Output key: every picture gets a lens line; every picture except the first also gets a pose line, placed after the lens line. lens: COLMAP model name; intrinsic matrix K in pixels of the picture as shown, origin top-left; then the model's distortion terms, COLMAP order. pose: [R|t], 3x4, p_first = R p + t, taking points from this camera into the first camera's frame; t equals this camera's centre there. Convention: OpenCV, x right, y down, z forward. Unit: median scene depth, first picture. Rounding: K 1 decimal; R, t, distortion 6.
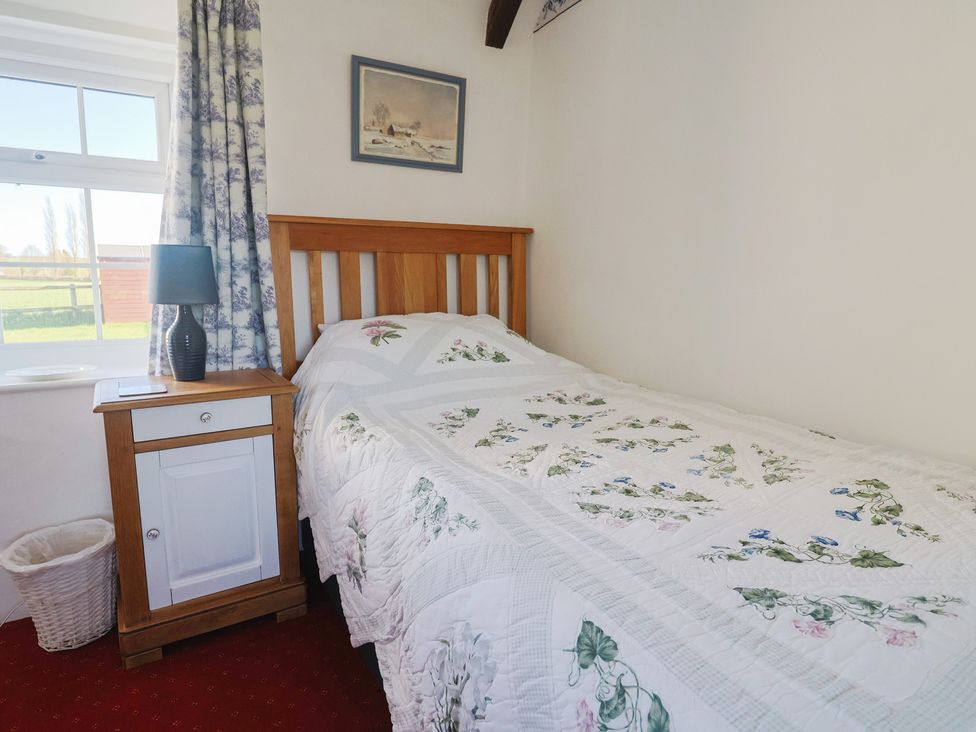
lens RADIAL K [[569.6, 0, 502.6], [0, 569.6, 358.7], [0, 0, 1]] dist [0.003347, -0.017076]
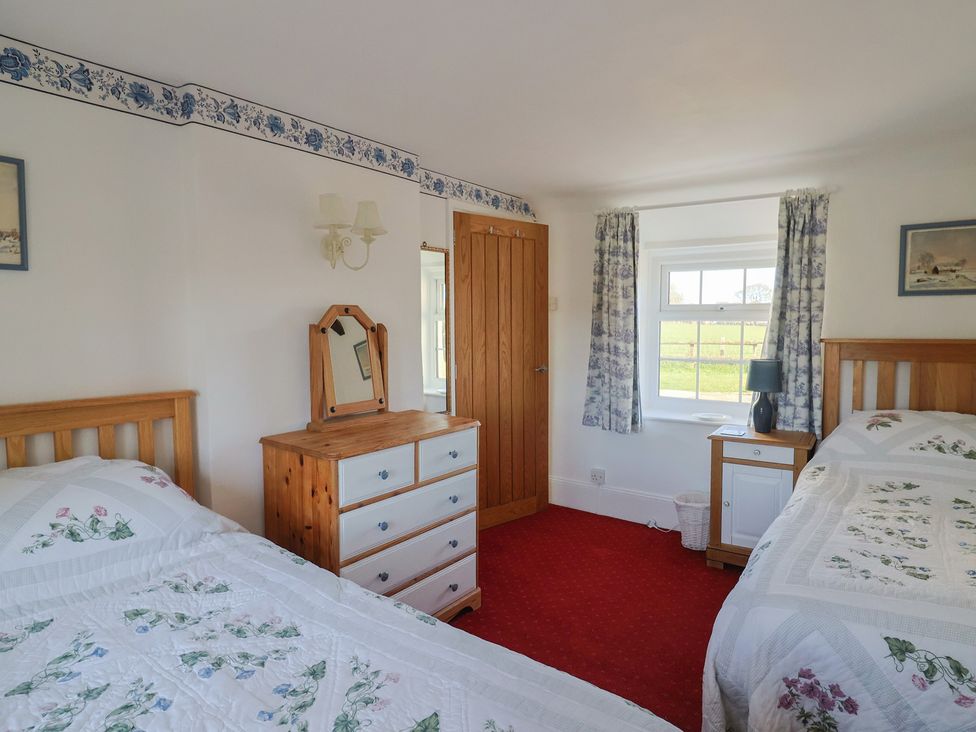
lens RADIAL K [[569.6, 0, 494.9], [0, 569.6, 368.7], [0, 0, 1]] dist [0.003347, -0.017076]
pose [[0.372030, 0.062543, -0.926111, 0.782792], [-0.123698, 0.992169, 0.017313, -0.086616], [0.919941, 0.108117, 0.376853, -0.485961]]
